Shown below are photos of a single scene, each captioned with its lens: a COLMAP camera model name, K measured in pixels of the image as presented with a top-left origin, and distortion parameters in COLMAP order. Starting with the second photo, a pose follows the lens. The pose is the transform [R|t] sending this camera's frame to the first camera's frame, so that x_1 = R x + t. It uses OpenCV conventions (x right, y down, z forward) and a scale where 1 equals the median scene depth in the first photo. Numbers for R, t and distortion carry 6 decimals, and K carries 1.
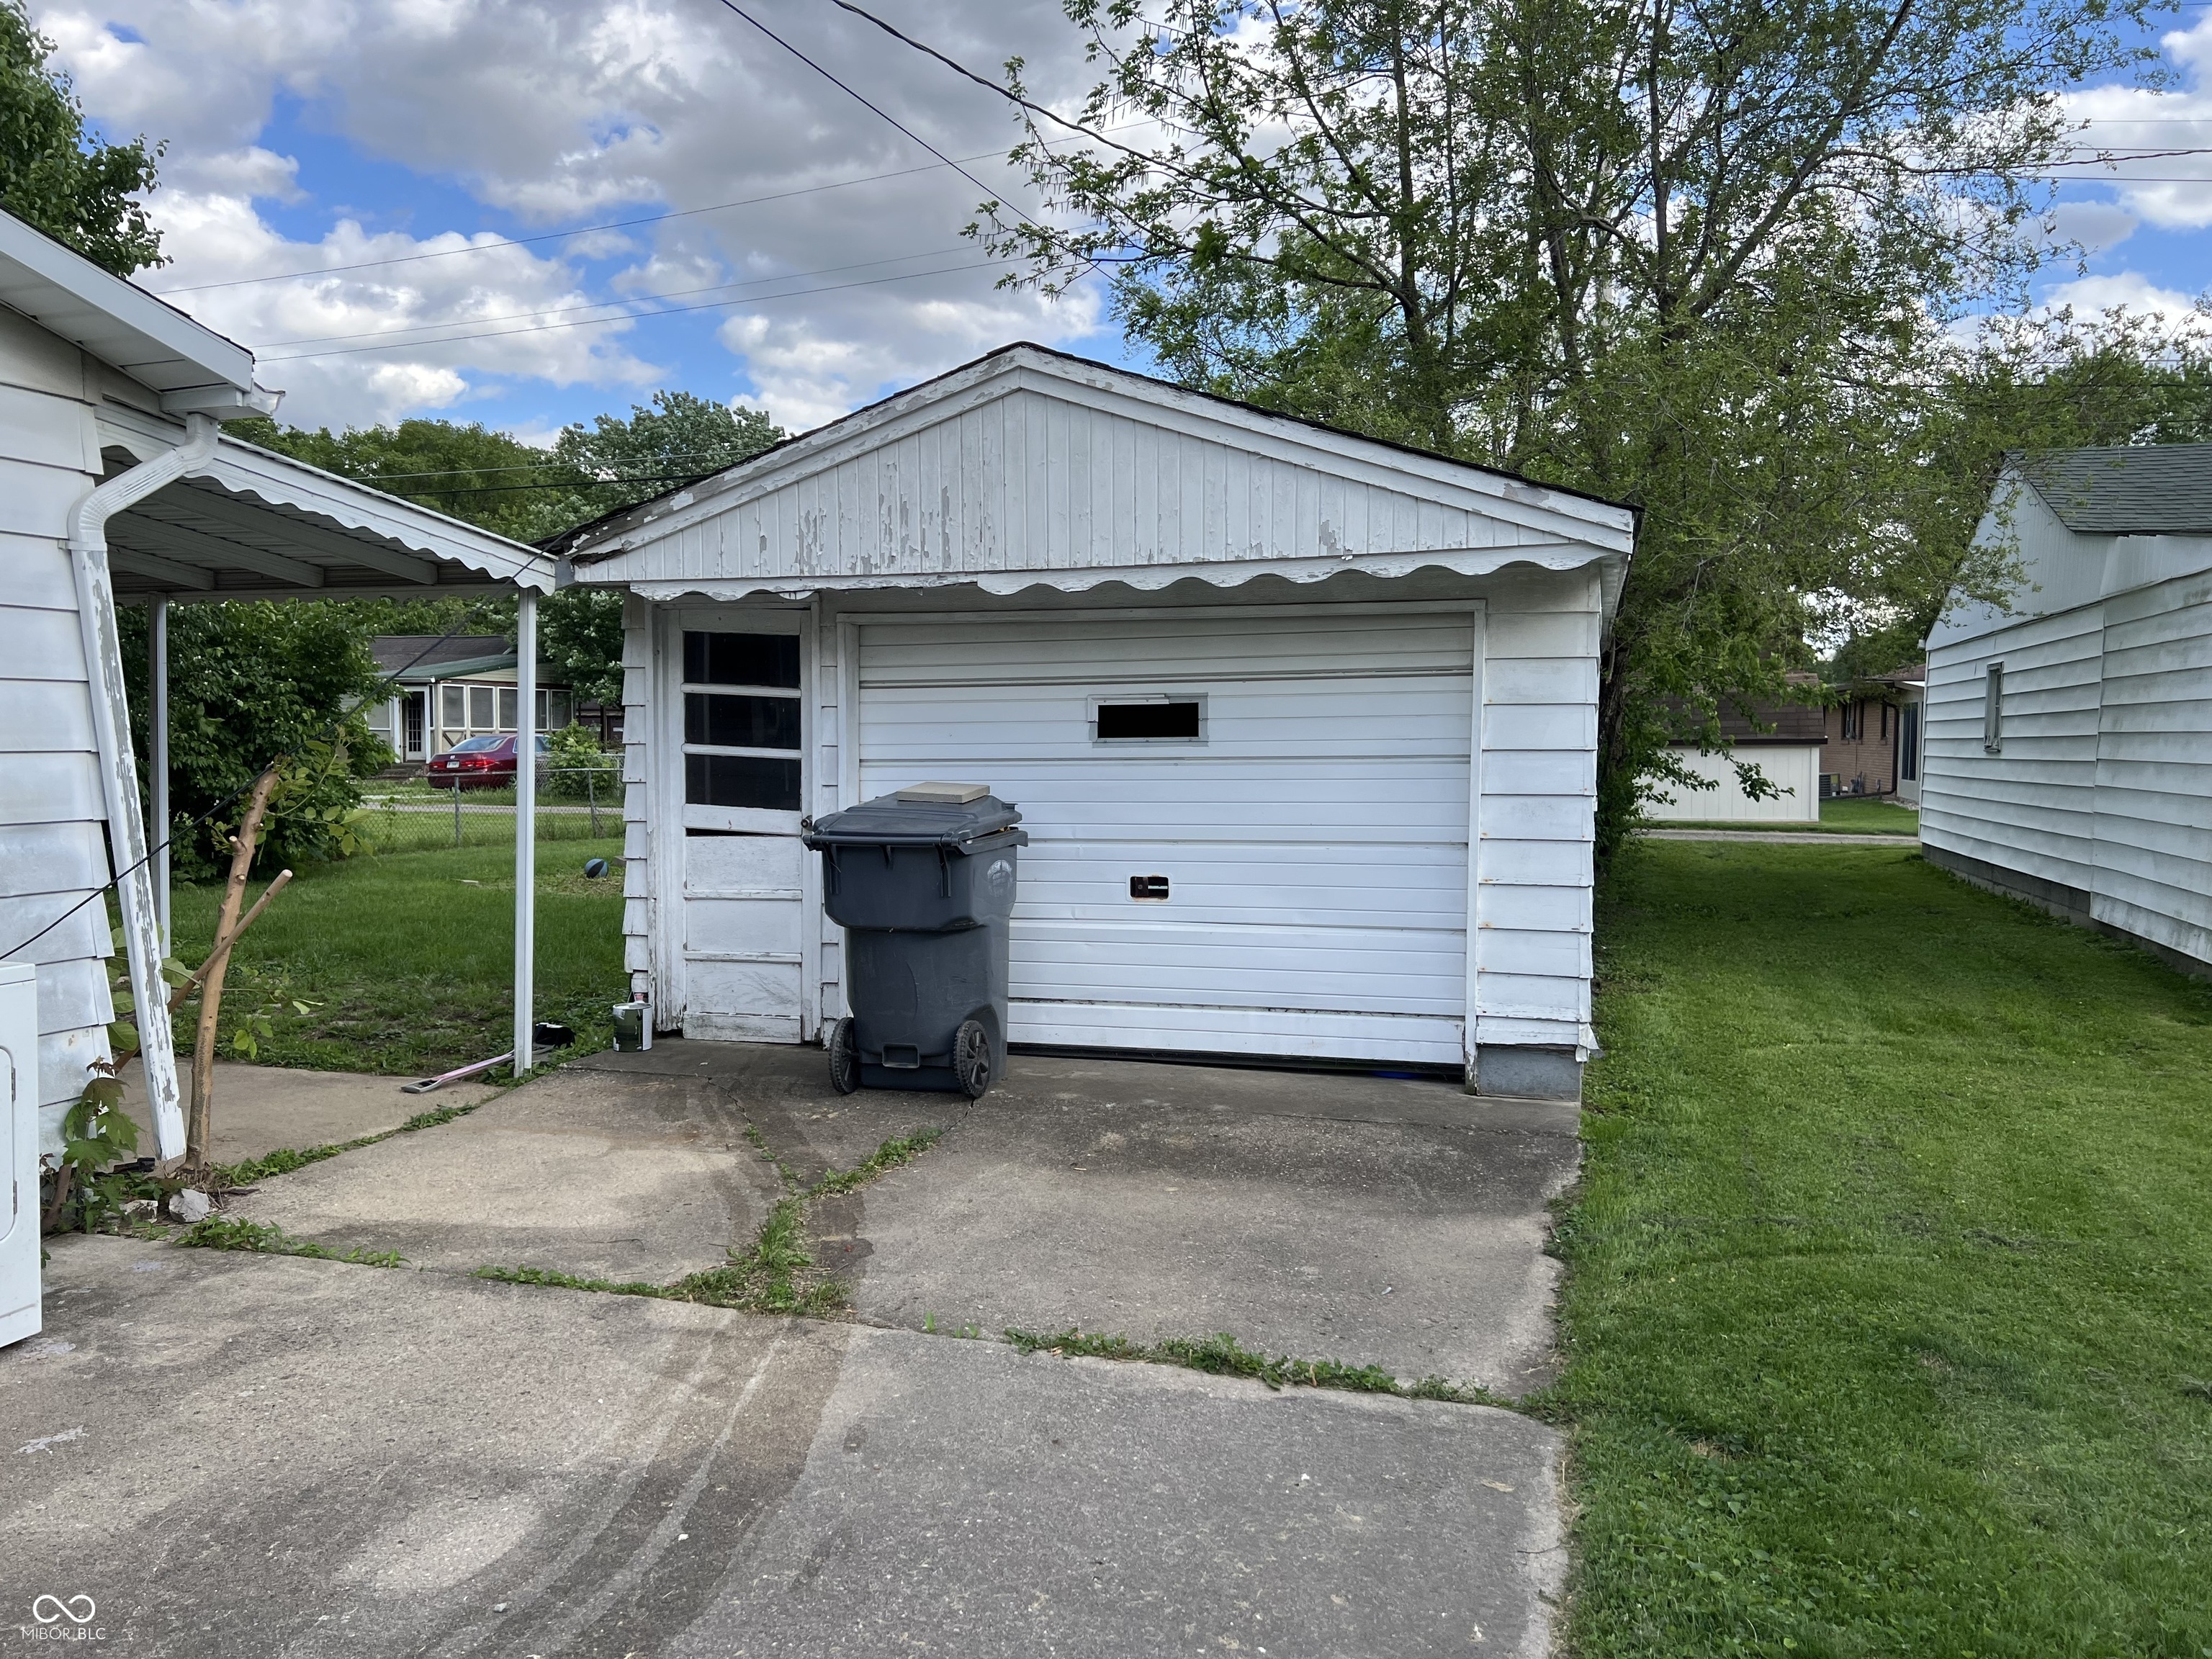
lens RADIAL K [[1720.8, 0, 1105.5], [0, 1720.8, 774.1], [0, 0, 1]] dist [0.066550, 0.005761]
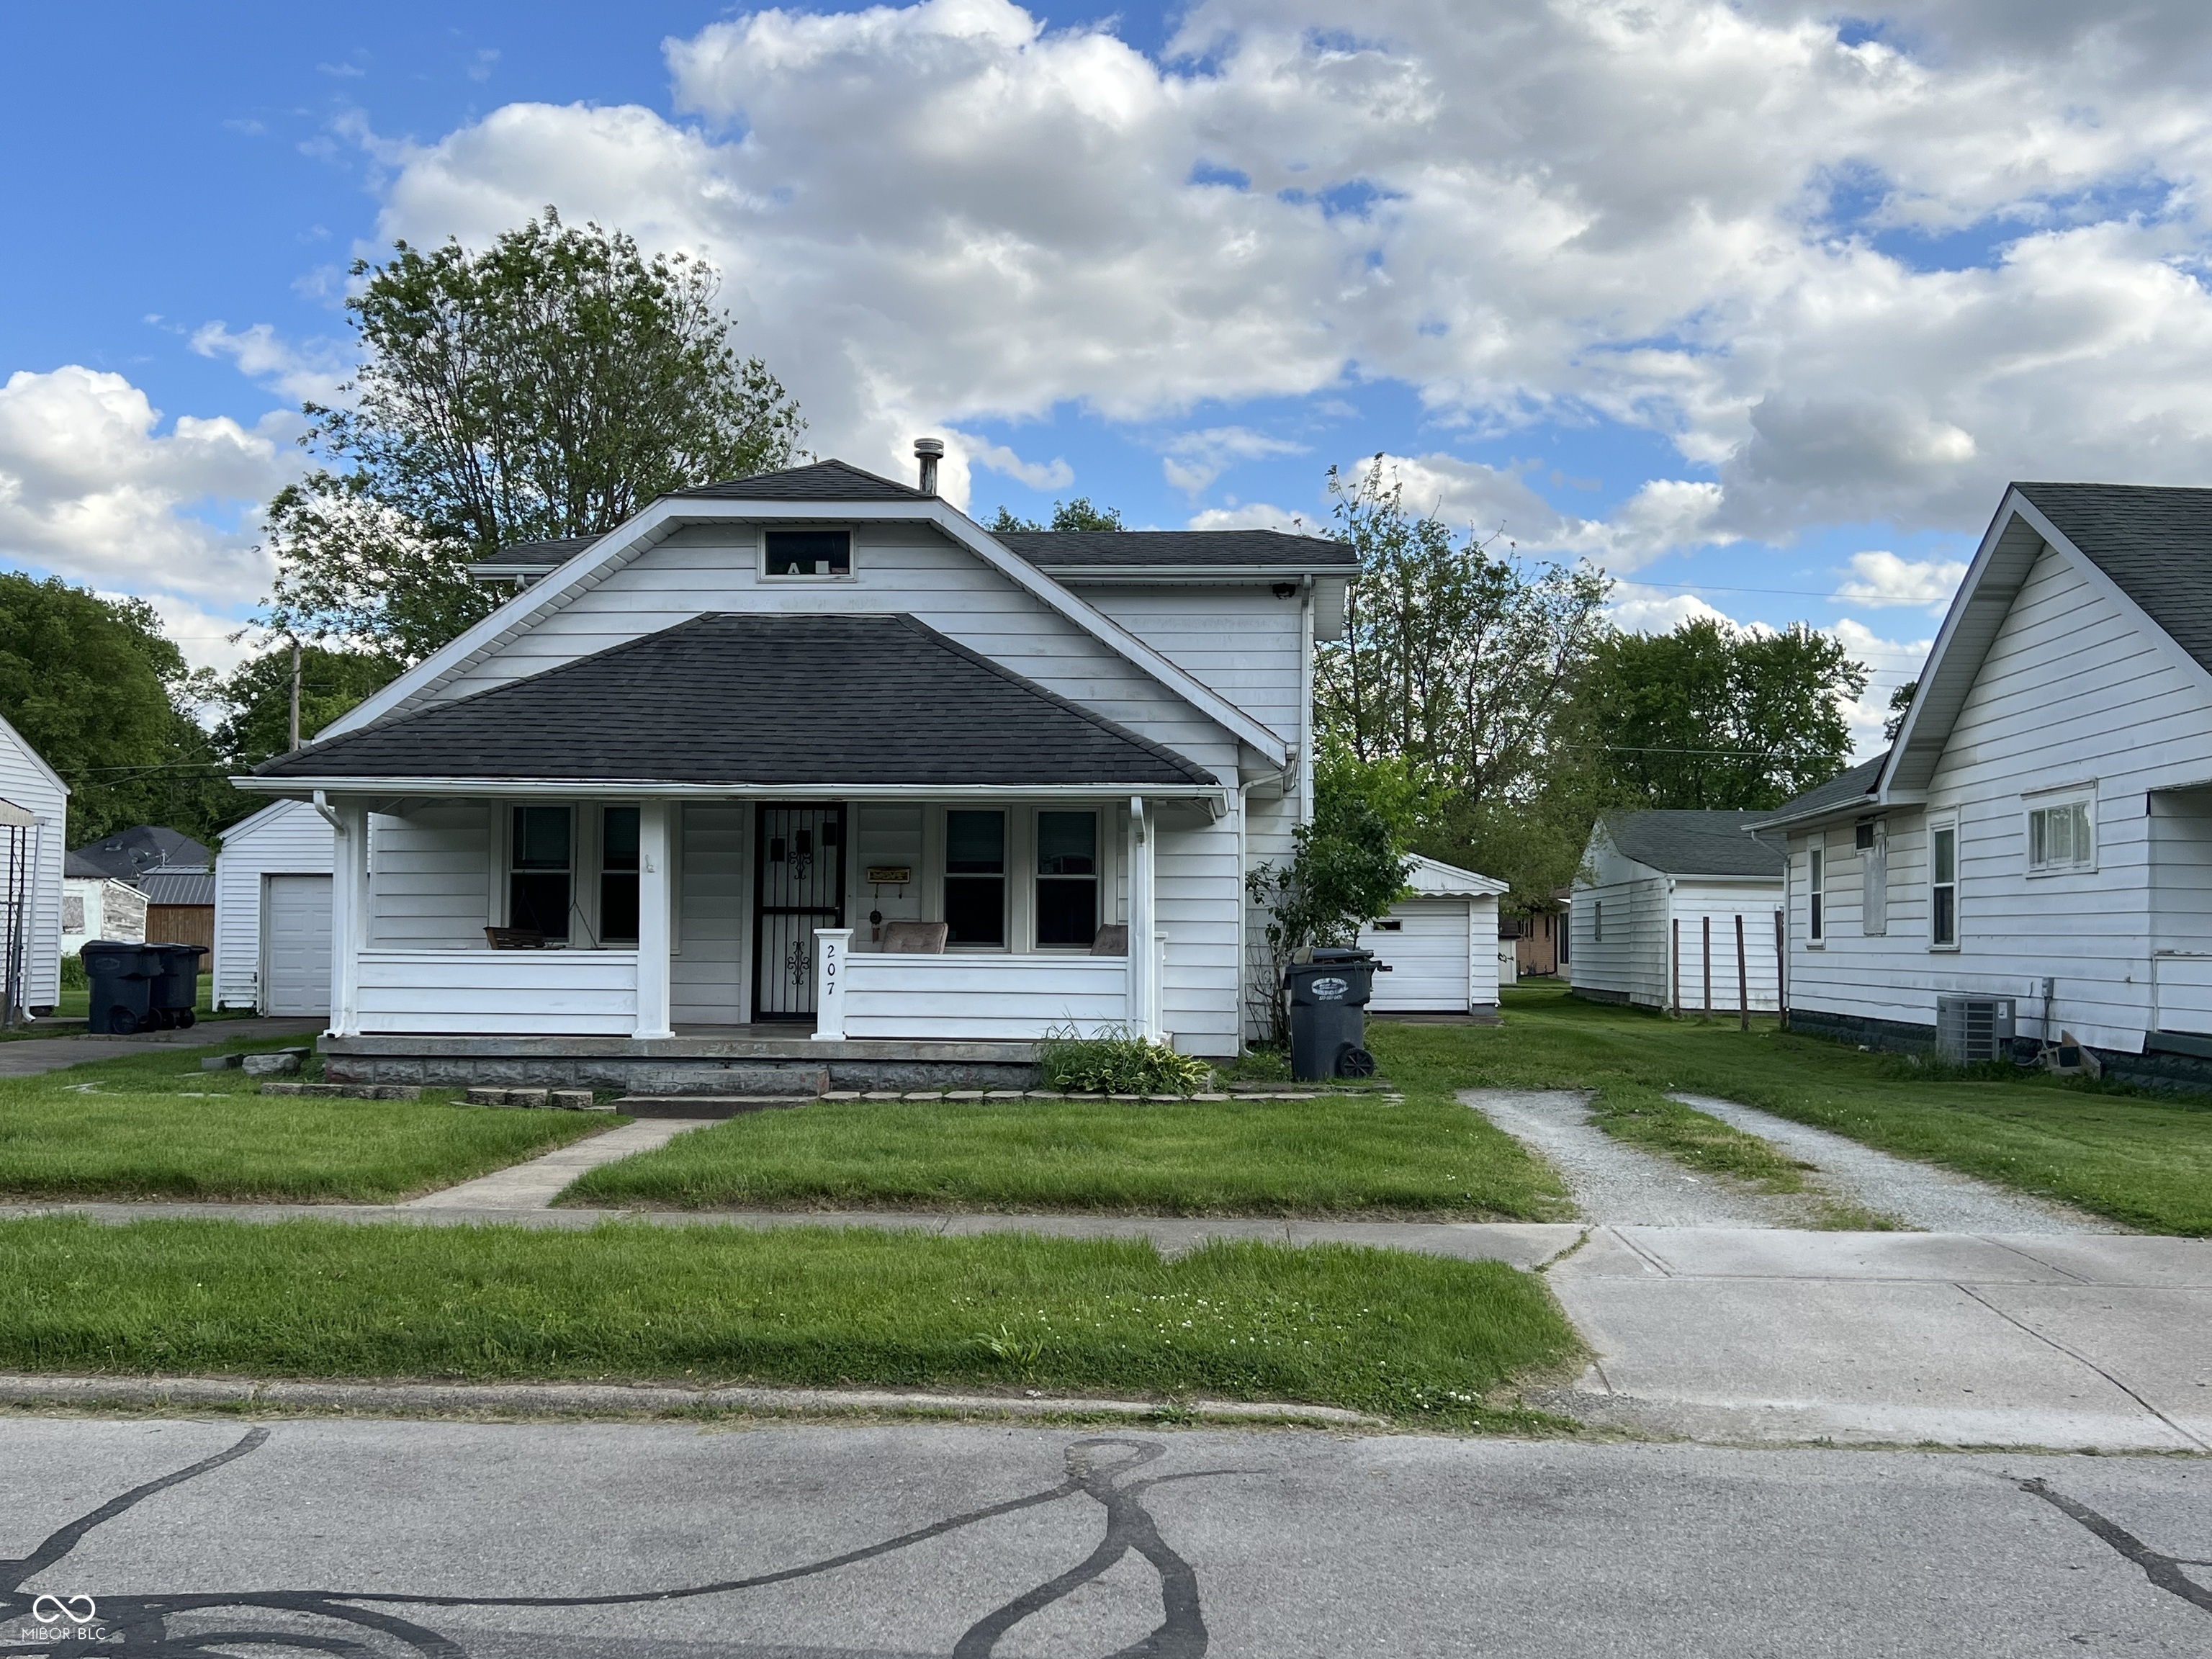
lens RADIAL K [[2143.6, 0, 1106.0], [0, 2143.6, 829.5], [0, 0, 1]] dist [0.171627, -0.368081]
pose [[0.975316, 0.014423, 0.220343, -1.675854], [0.001135, 0.997524, -0.070320, 0.092460], [-0.220811, 0.068834, 0.972884, -3.638489]]
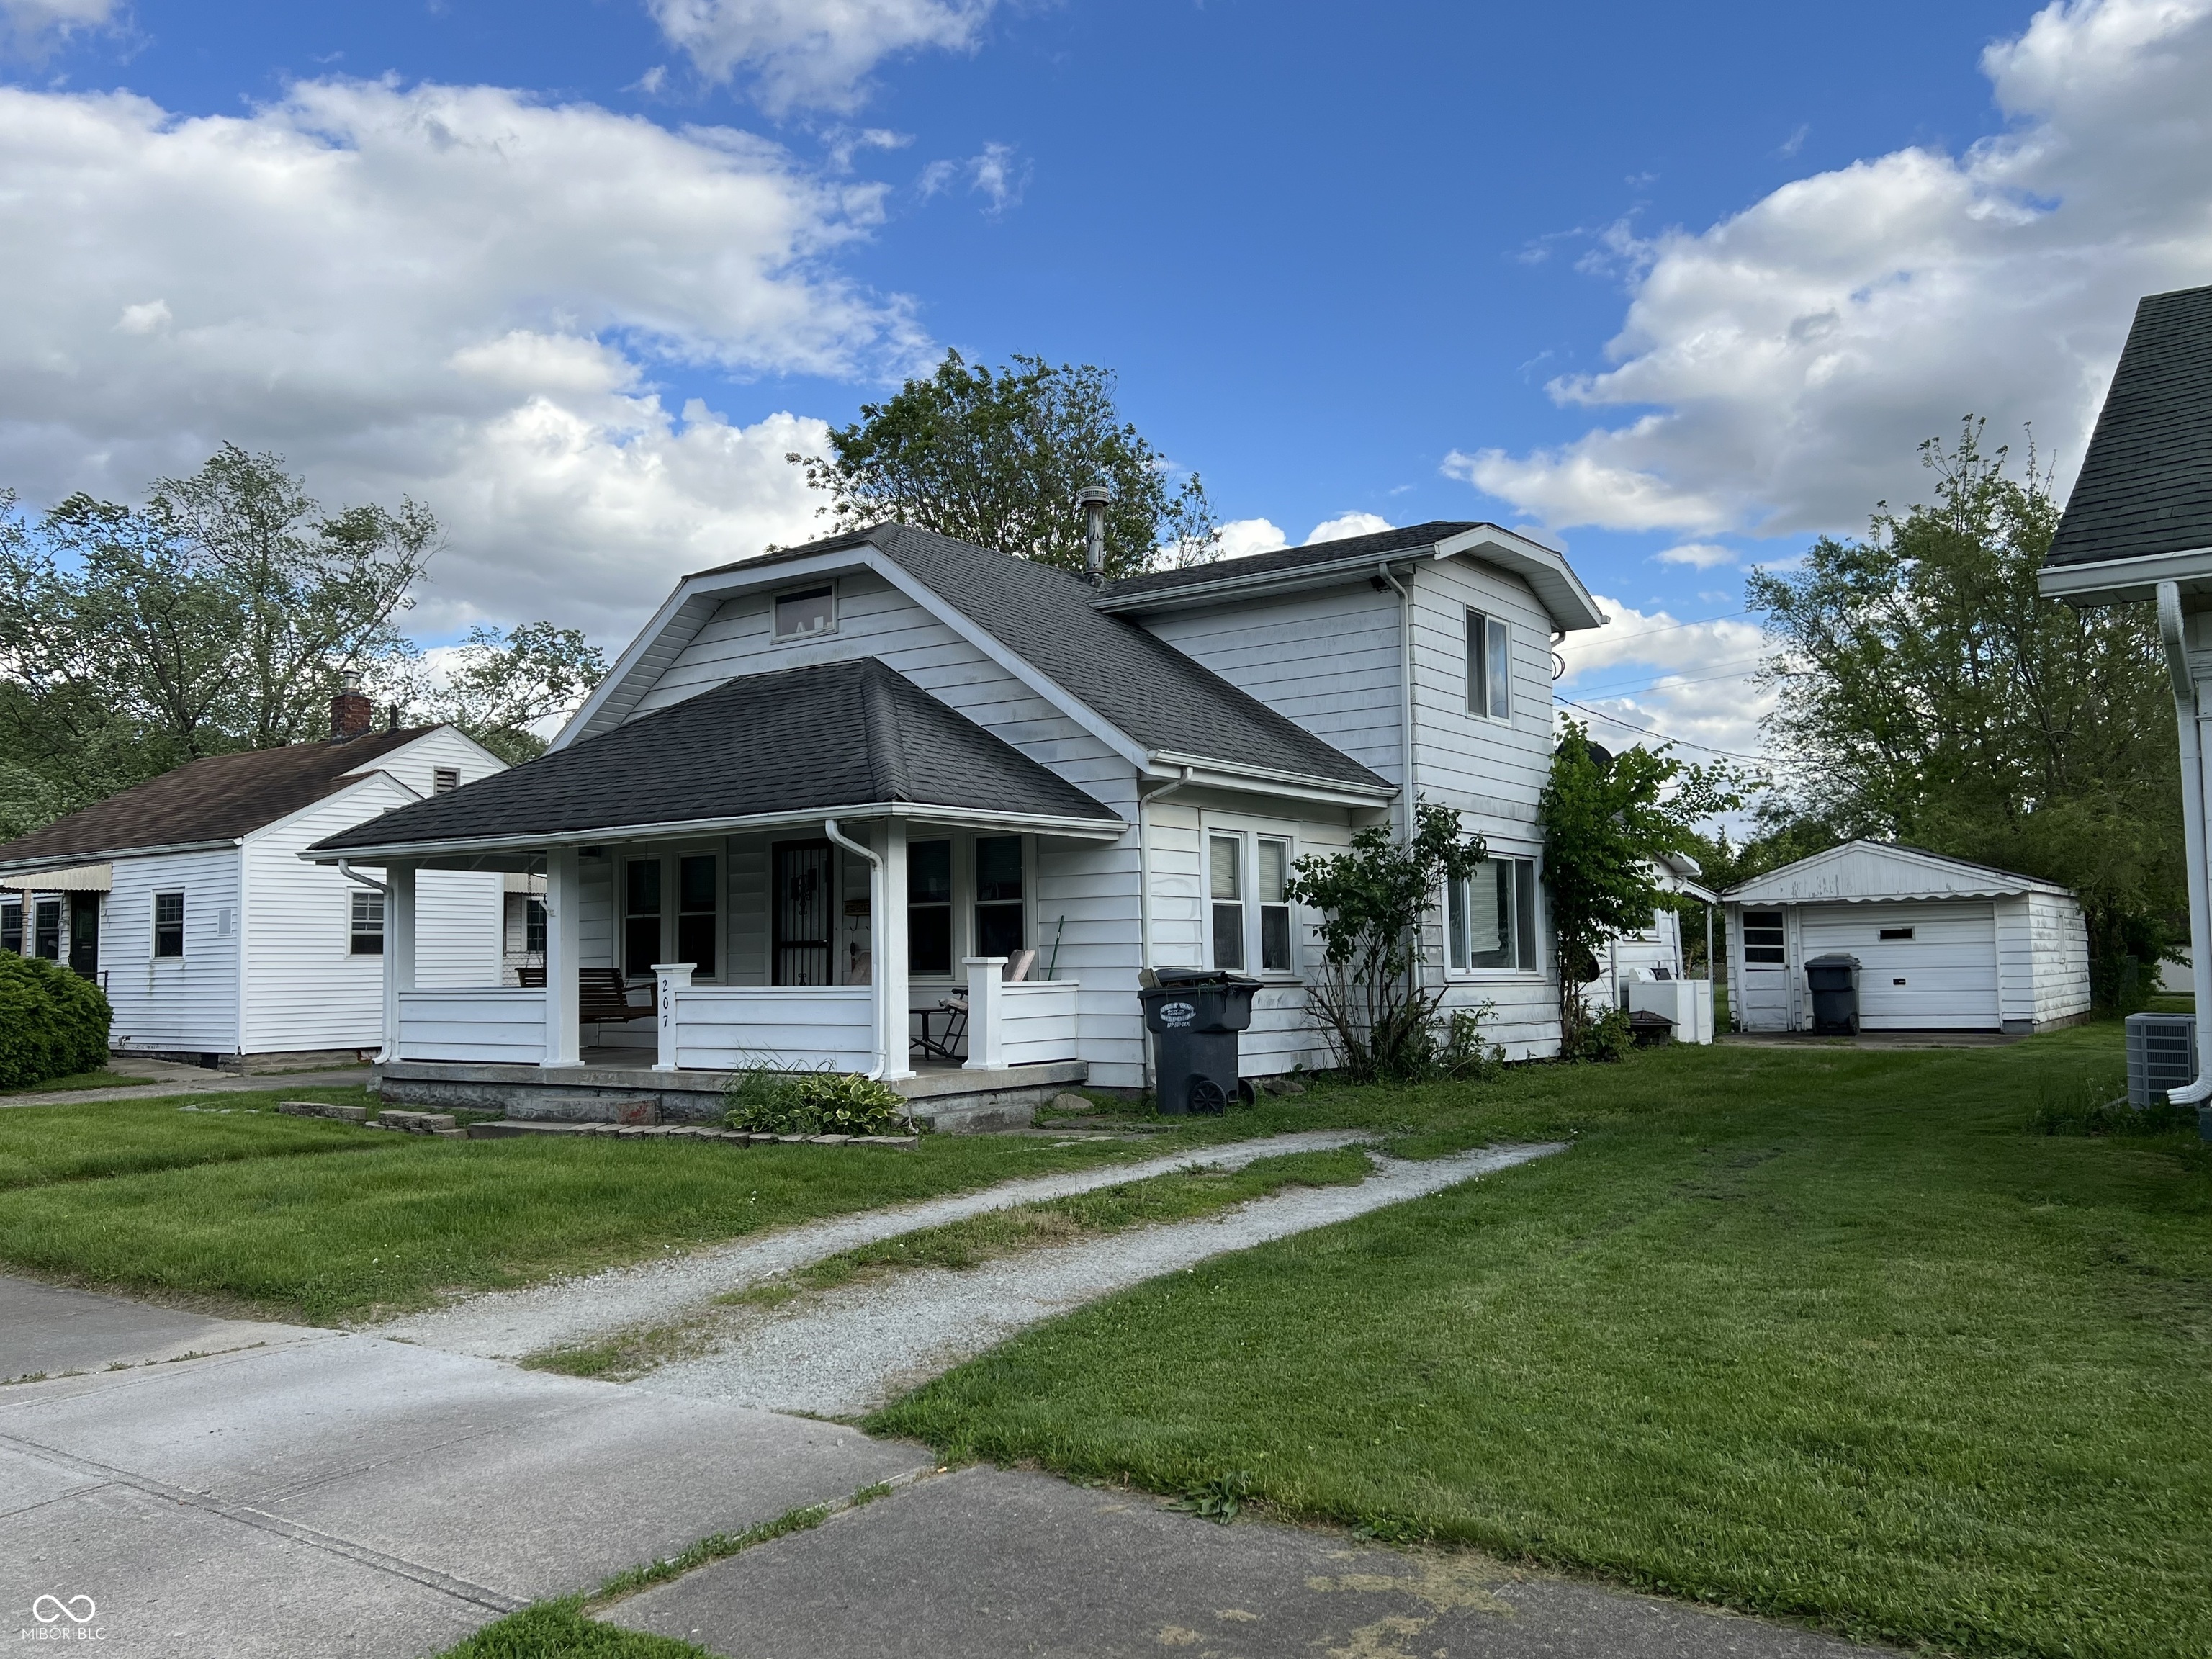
lens RADIAL K [[1779.7, 0, 1106.0], [0, 1779.7, 829.5], [0, 0, 1]] dist [0.069381, -0.004762]
pose [[0.944250, -0.046023, -0.325997, -0.291130], [0.015242, 0.995230, -0.096355, 0.086827], [0.328877, 0.086014, 0.940448, -3.048968]]
